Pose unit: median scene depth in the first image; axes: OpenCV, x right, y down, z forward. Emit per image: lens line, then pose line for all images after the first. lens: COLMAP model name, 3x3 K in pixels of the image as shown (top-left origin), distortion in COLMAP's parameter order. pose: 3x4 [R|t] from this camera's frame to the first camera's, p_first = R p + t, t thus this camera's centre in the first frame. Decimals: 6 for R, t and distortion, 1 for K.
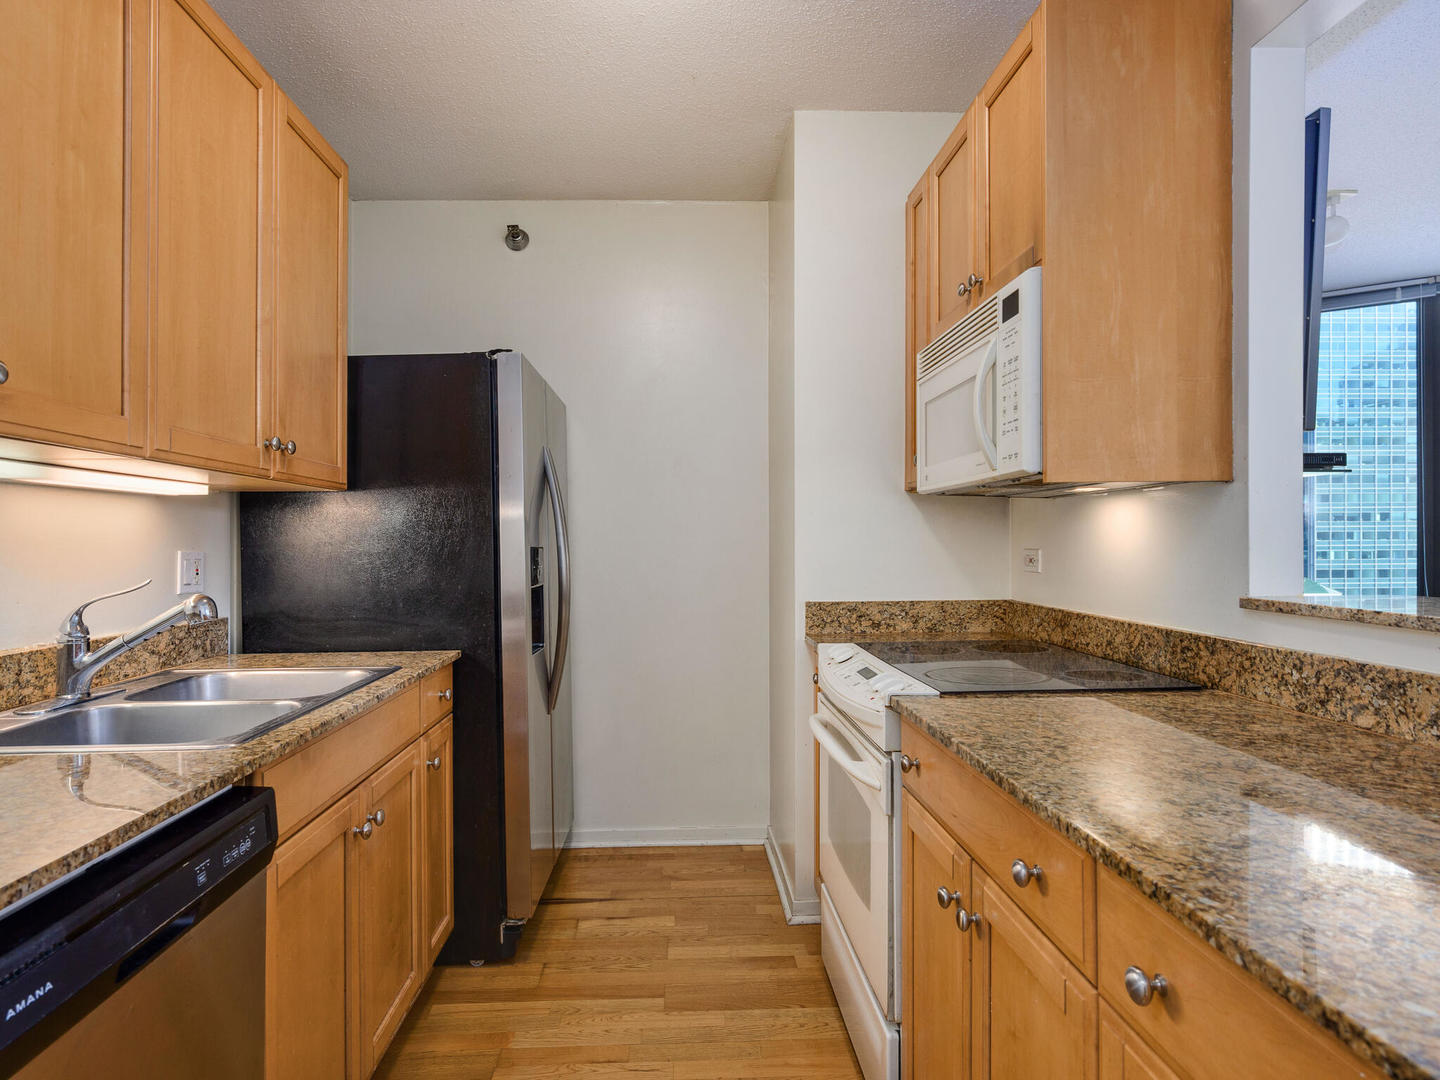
lens RADIAL K [[843.5, 0, 694.8], [0, 843.5, 544.7], [0, 0, 1]] dist [0.003361, -0.004928]
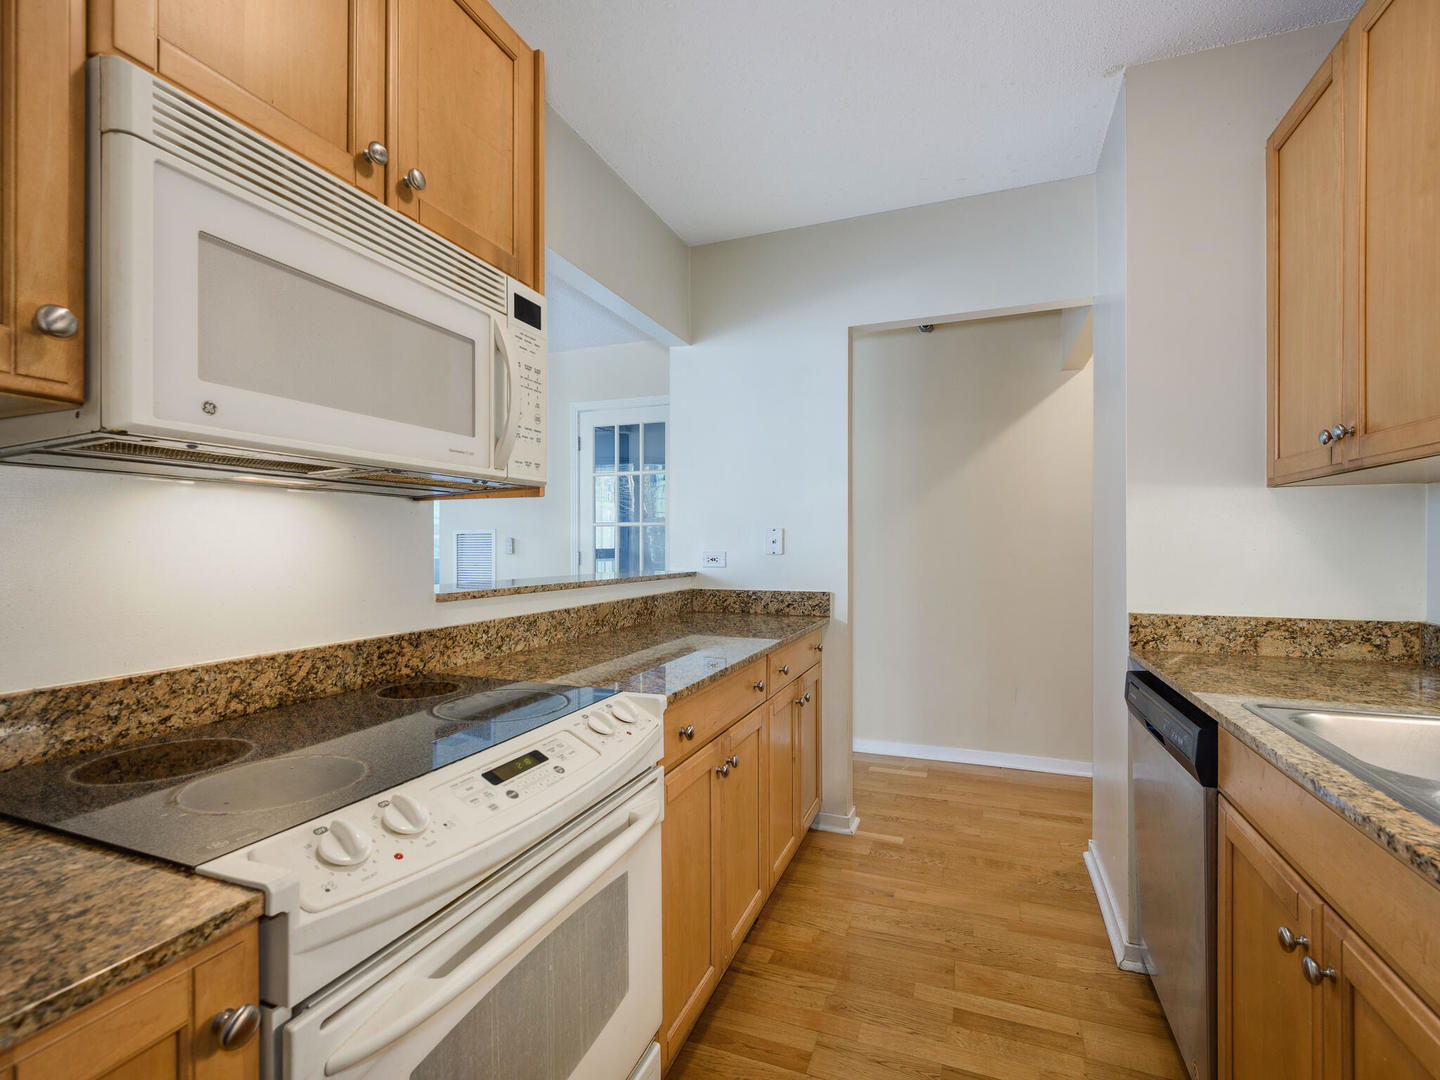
lens RADIAL K [[673.0, 0, 732.2], [0, 673.0, 549.4], [0, 0, 1]] dist [-0.000192, -0.001289]
pose [[-0.932728, 0.000151, 0.360581, -0.118749], [0.003835, 0.999948, 0.009501, -0.011913], [-0.360560, 0.010245, -0.932680, 1.525419]]
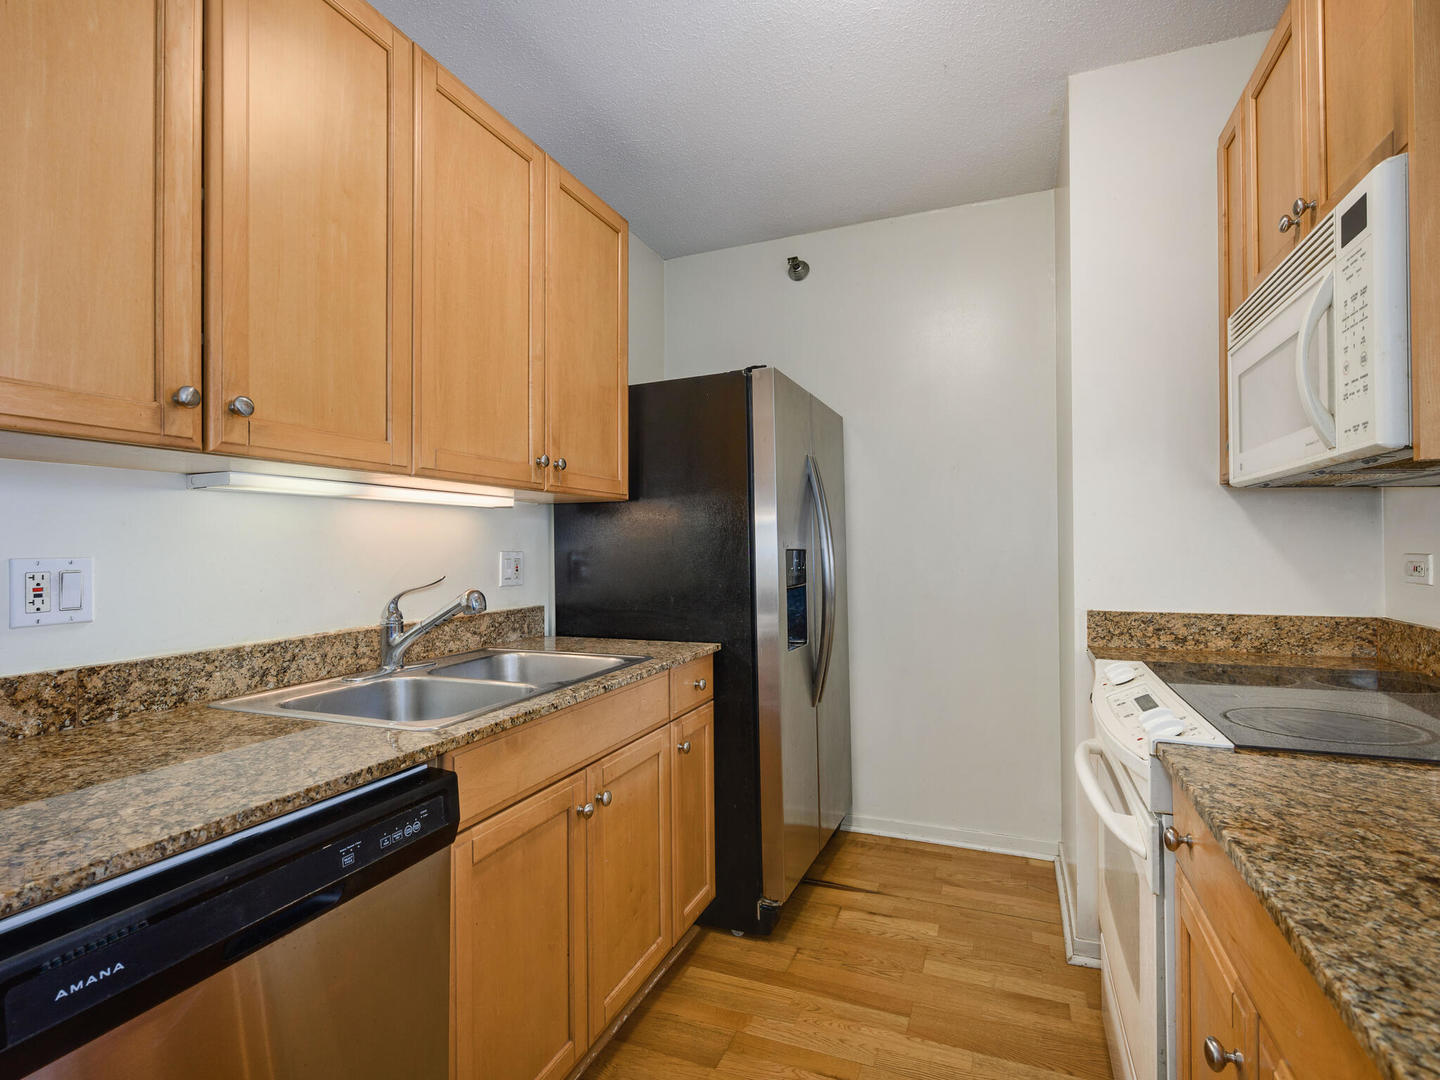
lens RADIAL K [[695.4, 0, 716.8], [0, 695.4, 537.2], [0, 0, 1]] dist [0.000024, -0.000544]
pose [[0.907603, -0.004275, -0.419807, 0.112228], [-0.000764, 0.999930, -0.011834, -0.002479], [0.419828, 0.011061, 0.907536, 0.203860]]
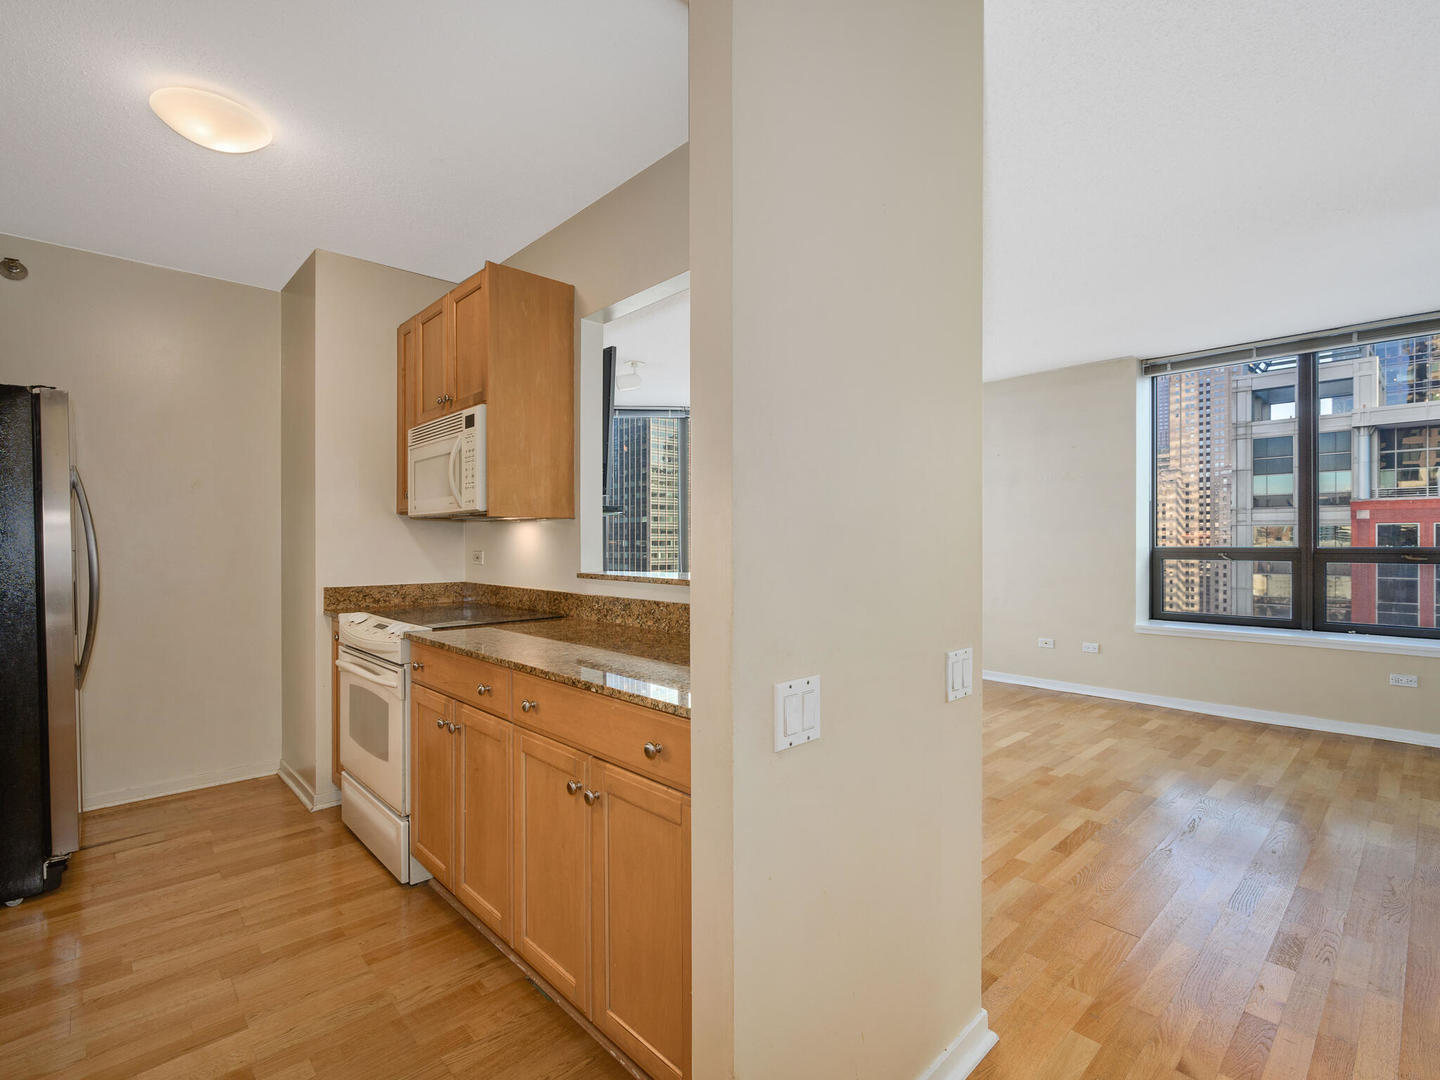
lens RADIAL K [[673.0, 0, 734.8], [0, 673.0, 552.1], [0, 0, 1]] dist [-0.000192, -0.001289]
pose [[0.726349, -0.003441, 0.687318, -0.202075], [-0.000254, 0.999986, 0.005274, 0.000516], [-0.687326, -0.004005, 0.726338, -0.439272]]
